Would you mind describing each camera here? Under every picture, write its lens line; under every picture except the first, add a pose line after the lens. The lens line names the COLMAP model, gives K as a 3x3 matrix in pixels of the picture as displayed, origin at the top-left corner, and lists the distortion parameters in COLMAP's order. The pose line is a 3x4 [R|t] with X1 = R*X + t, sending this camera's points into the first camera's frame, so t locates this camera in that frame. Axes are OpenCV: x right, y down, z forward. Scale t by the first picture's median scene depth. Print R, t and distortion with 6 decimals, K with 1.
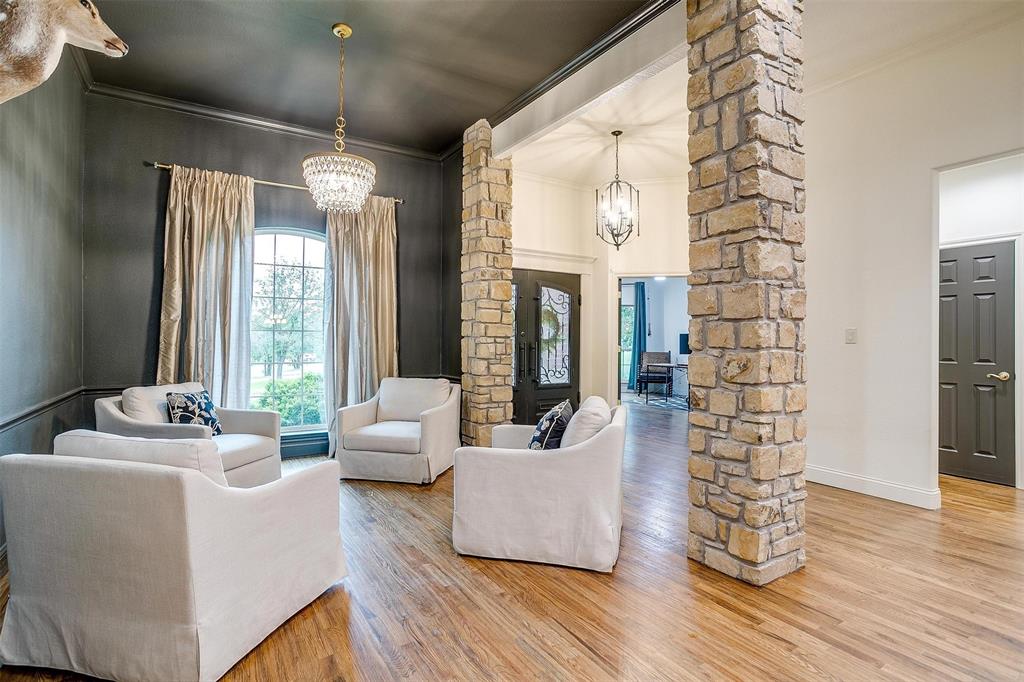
lens RADIAL K [[512.2, 0, 510.9], [0, 512.2, 334.0], [0, 0, 1]] dist [-0.046136, 0.000301]
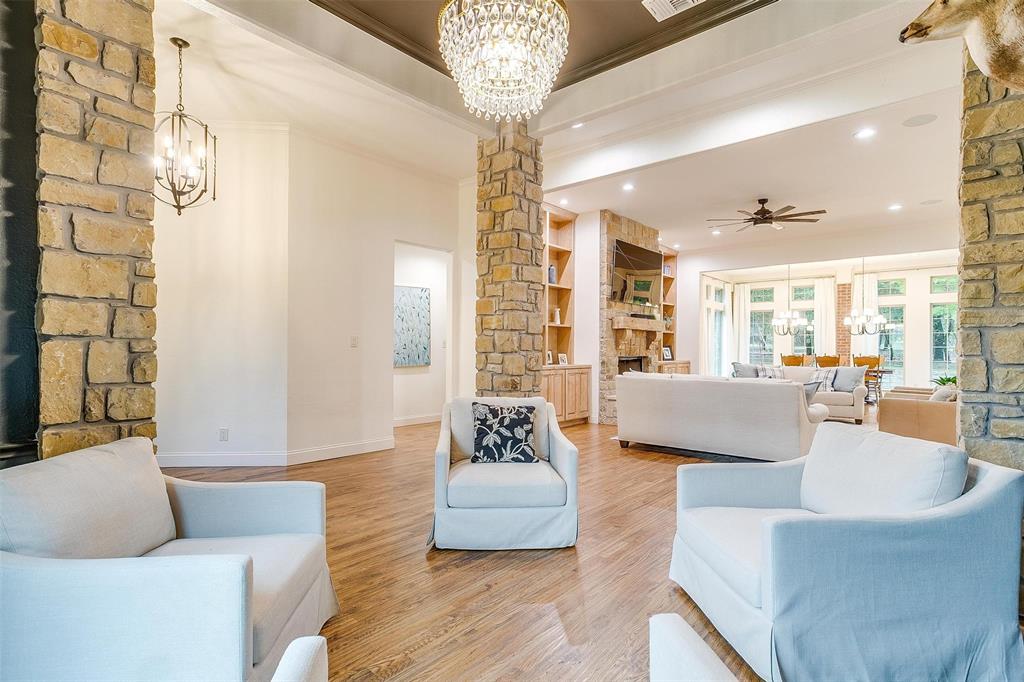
lens RADIAL K [[494.4, 0, 510.0], [0, 494.4, 350.1], [0, 0, 1]] dist [-0.000481, 0.000174]
pose [[-0.284568, -0.011458, 0.958587, -0.609416], [-0.014513, 0.999865, 0.007644, 0.007912], [-0.958546, -0.011737, -0.284696, 0.821370]]
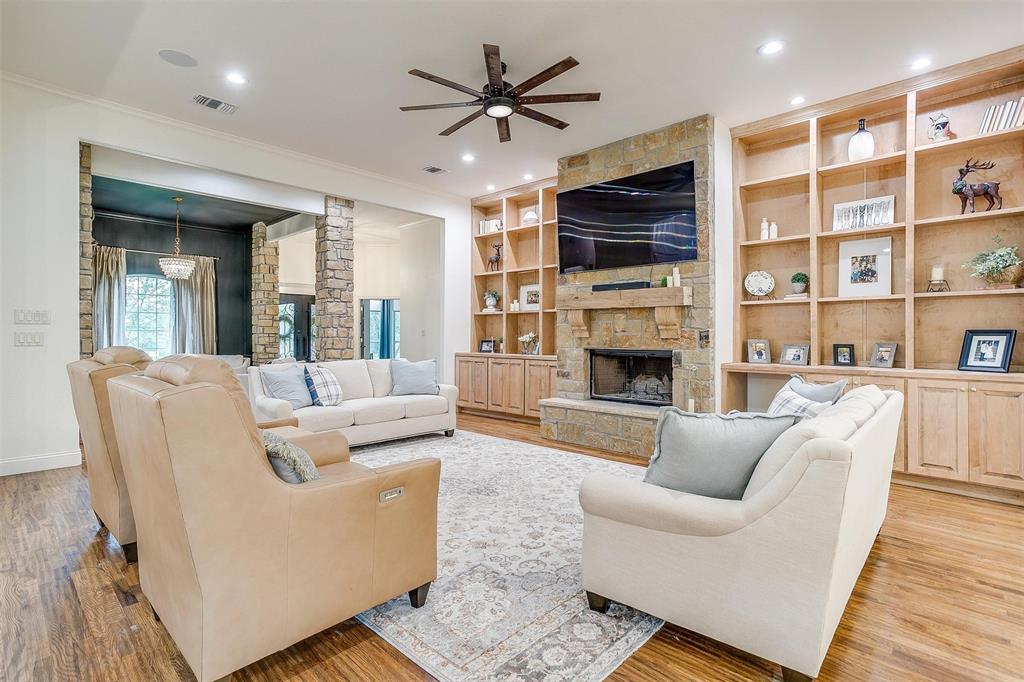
lens RADIAL K [[517.2, 0, 512.4], [0, 517.2, 334.3], [0, 0, 1]] dist [0.001879, 0.000803]
pose [[0.973362, -0.005945, 0.229196, 0.425932], [0.003677, 0.999940, 0.010323, -0.008894], [-0.229244, -0.009205, 0.973325, -1.155779]]
